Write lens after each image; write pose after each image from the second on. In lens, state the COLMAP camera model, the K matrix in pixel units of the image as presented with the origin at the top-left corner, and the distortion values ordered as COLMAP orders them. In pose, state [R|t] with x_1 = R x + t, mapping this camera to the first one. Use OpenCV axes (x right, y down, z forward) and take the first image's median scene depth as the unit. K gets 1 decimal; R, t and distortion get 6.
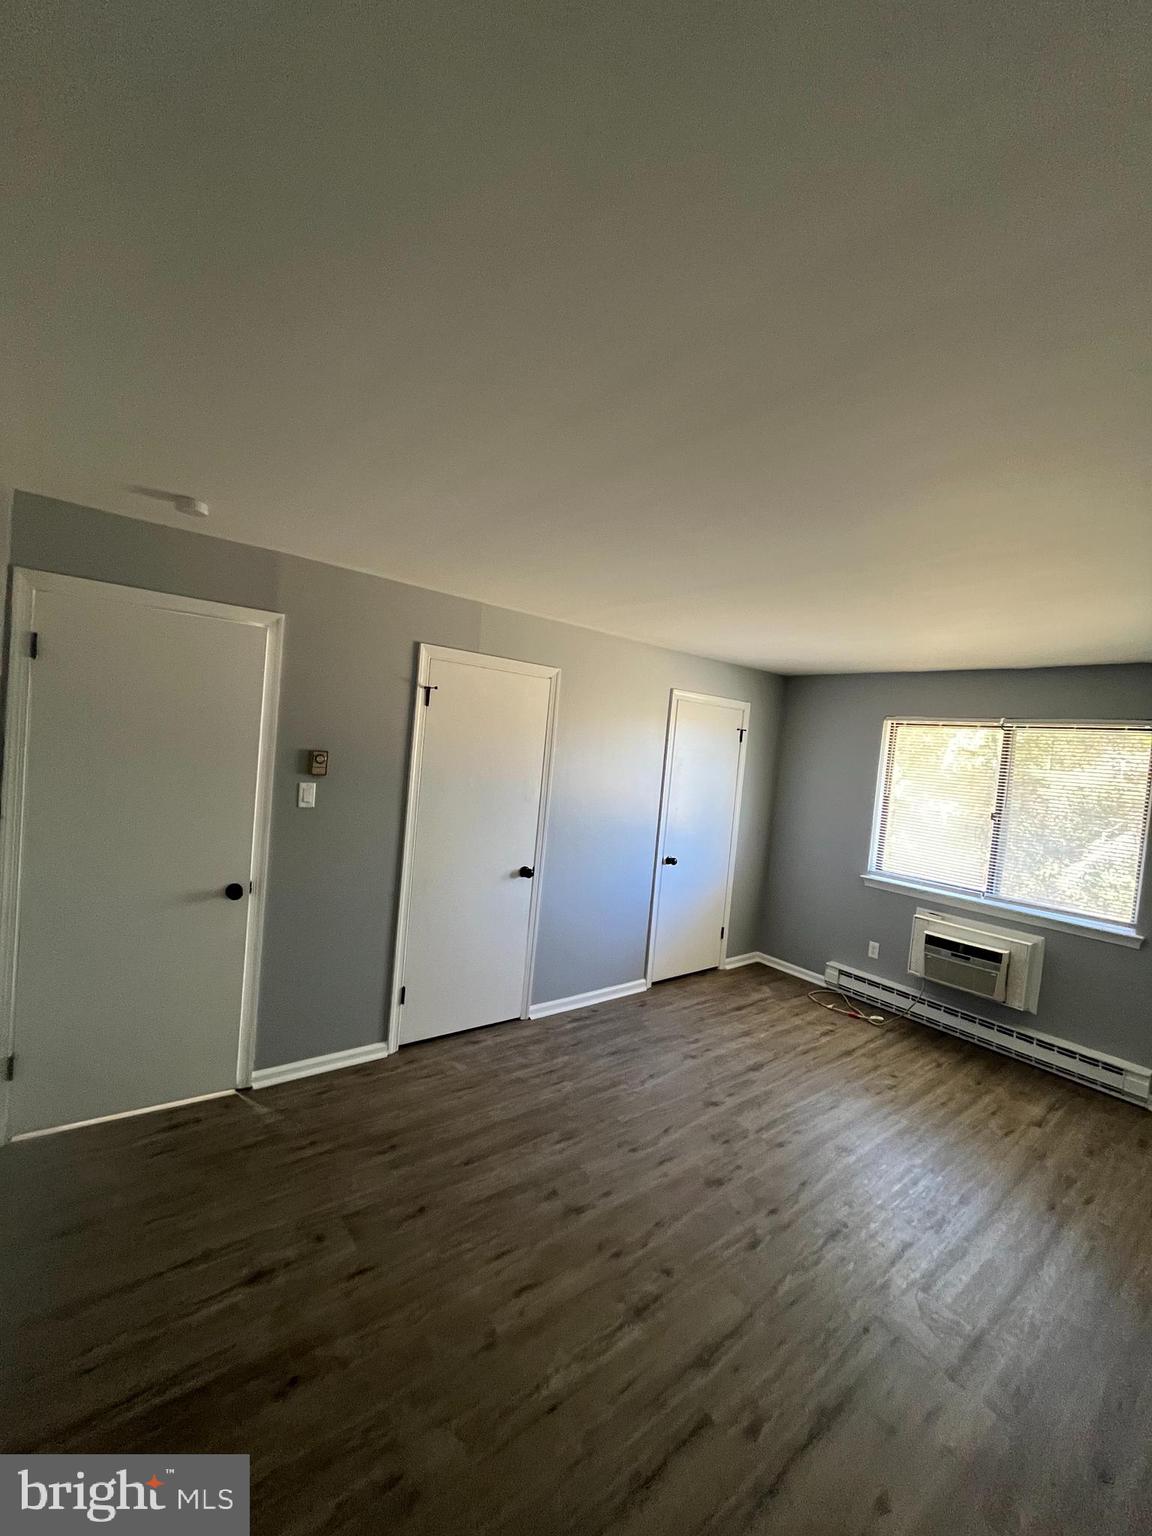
lens RADIAL K [[619.5, 0, 574.2], [0, 619.5, 766.3], [0, 0, 1]] dist [-0.002000, 0.000216]
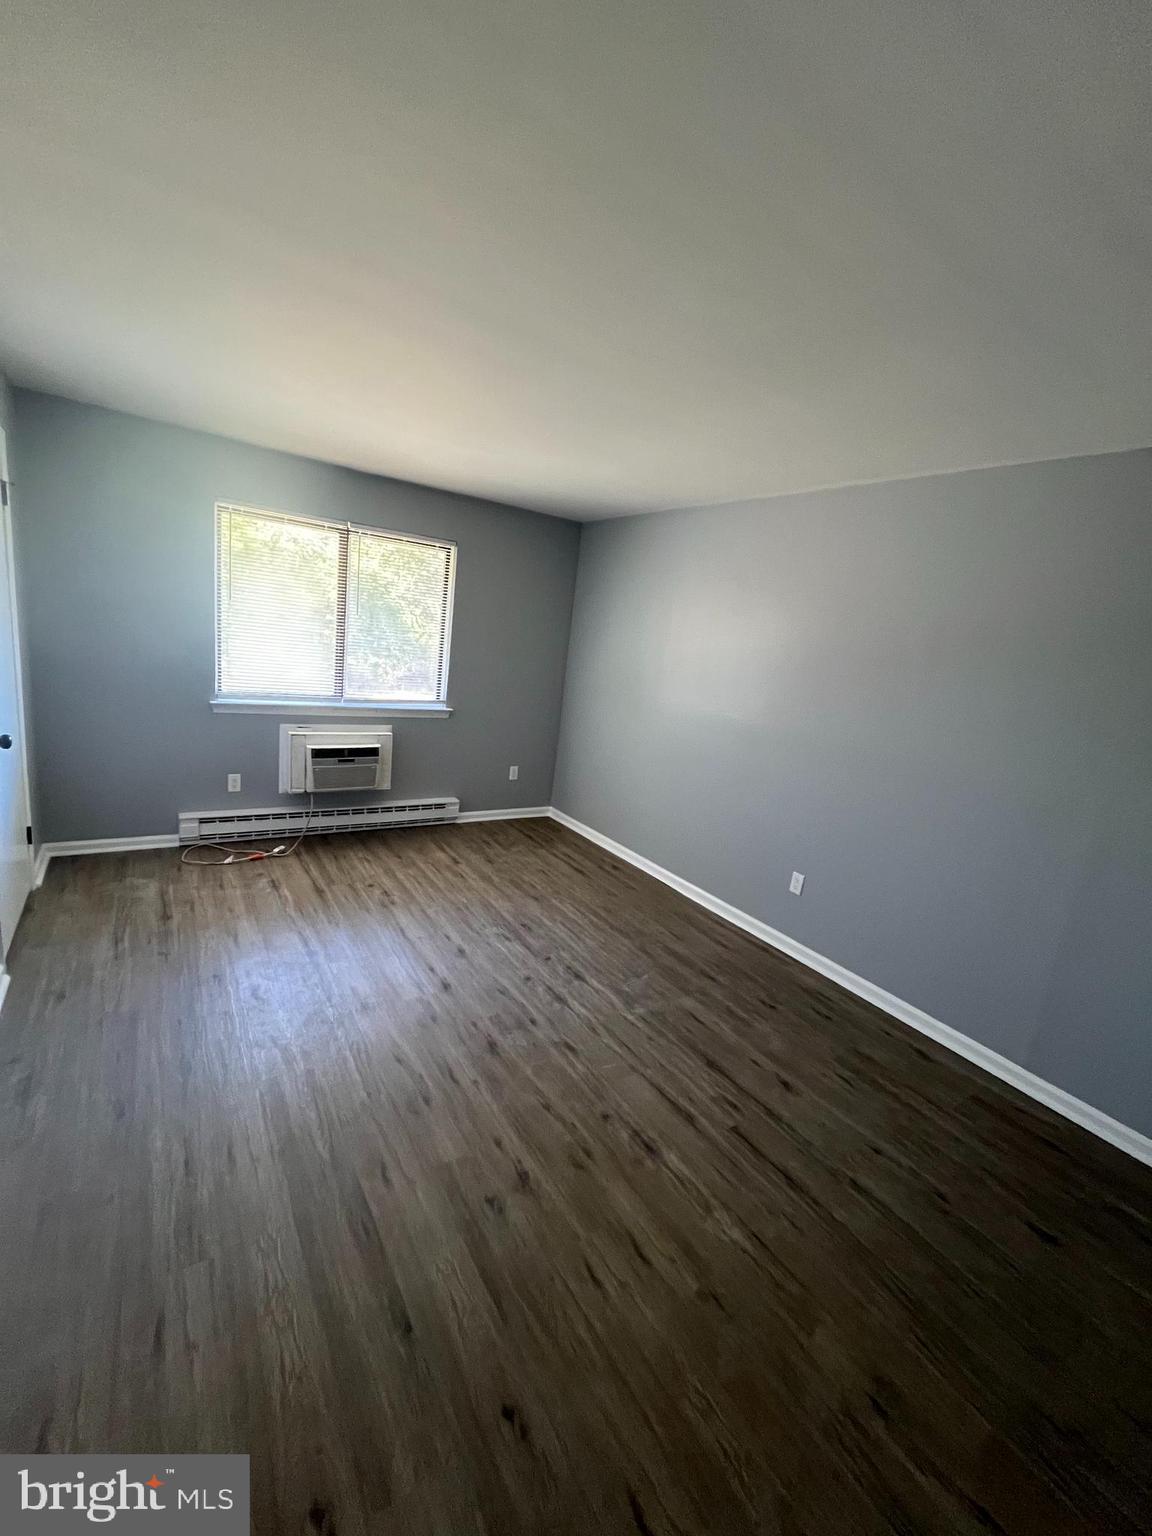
lens RADIAL K [[619.5, 0, 574.2], [0, 619.5, 766.3], [0, 0, 1]] dist [-0.002000, 0.000216]
pose [[0.087538, -0.285261, 0.954444, -0.351518], [-0.076932, 0.953324, 0.291983, -0.021864], [-0.993186, -0.098987, 0.061506, 0.543490]]
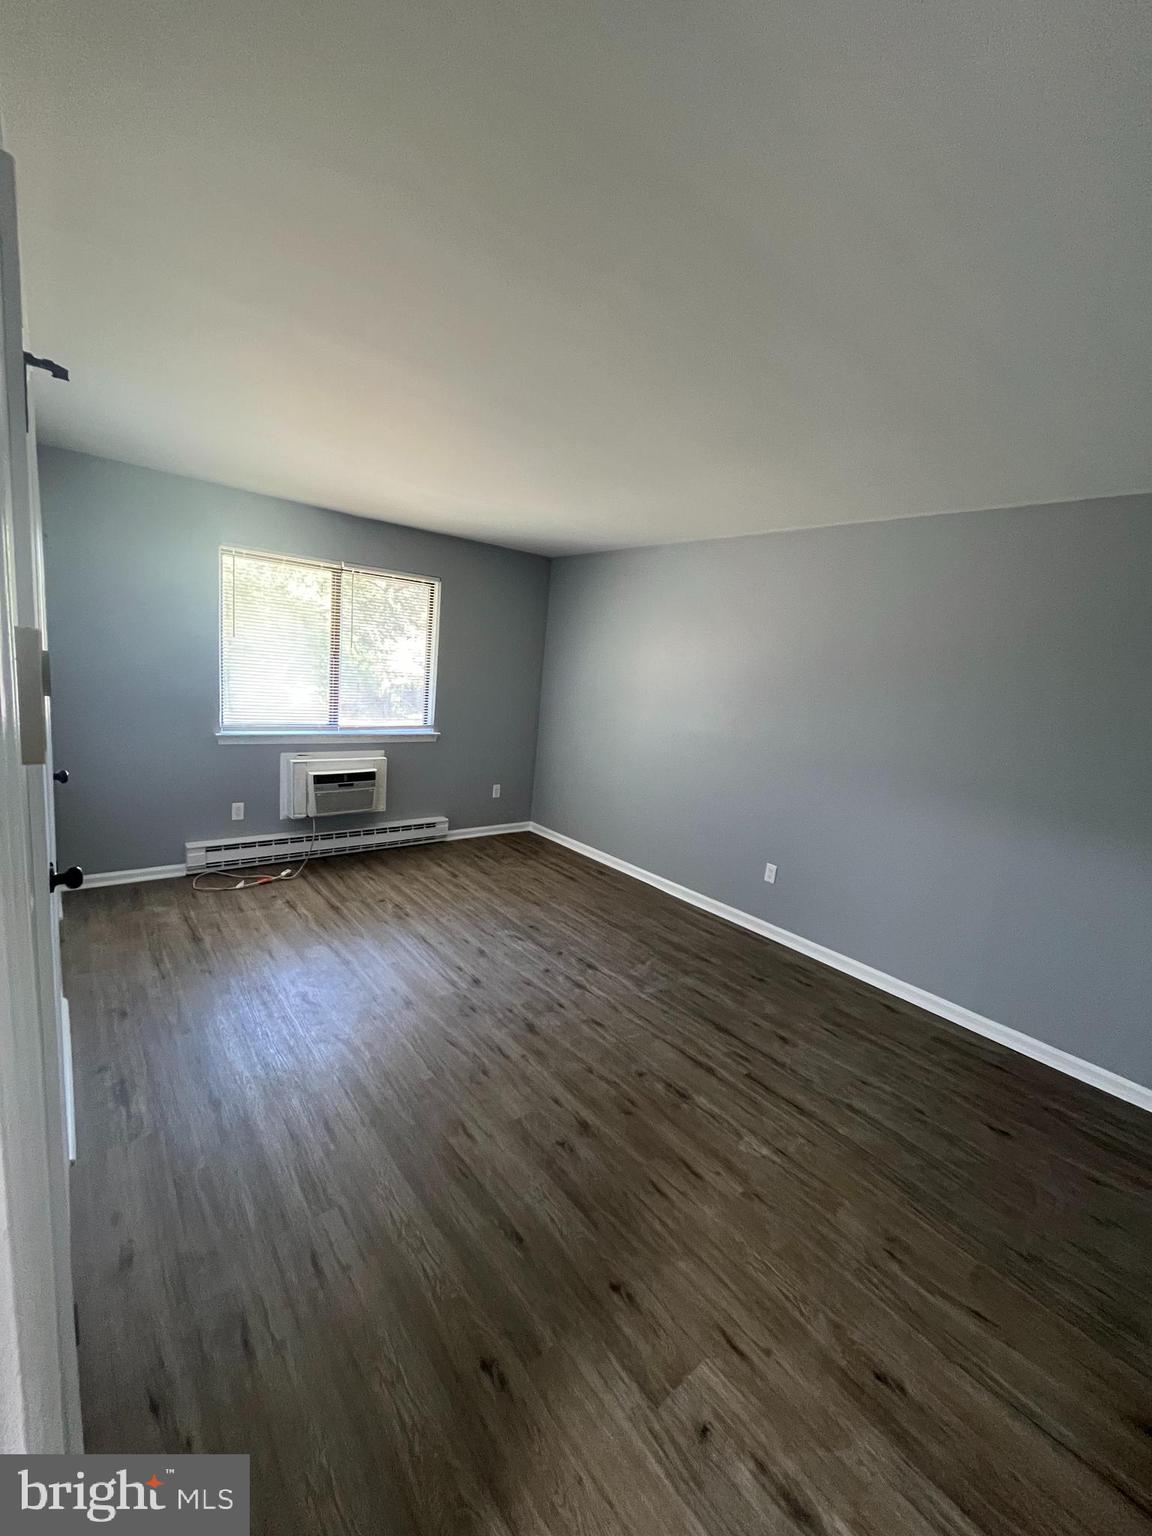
lens RADIAL K [[619.8, 0, 573.2], [0, 619.8, 765.1], [0, 0, 1]] dist [-0.001056, -0.000480]
pose [[-0.015387, -0.252459, 0.967485, -0.447591], [-0.058709, 0.966158, 0.251179, -0.030935], [-0.998157, -0.052935, -0.029688, 0.622390]]
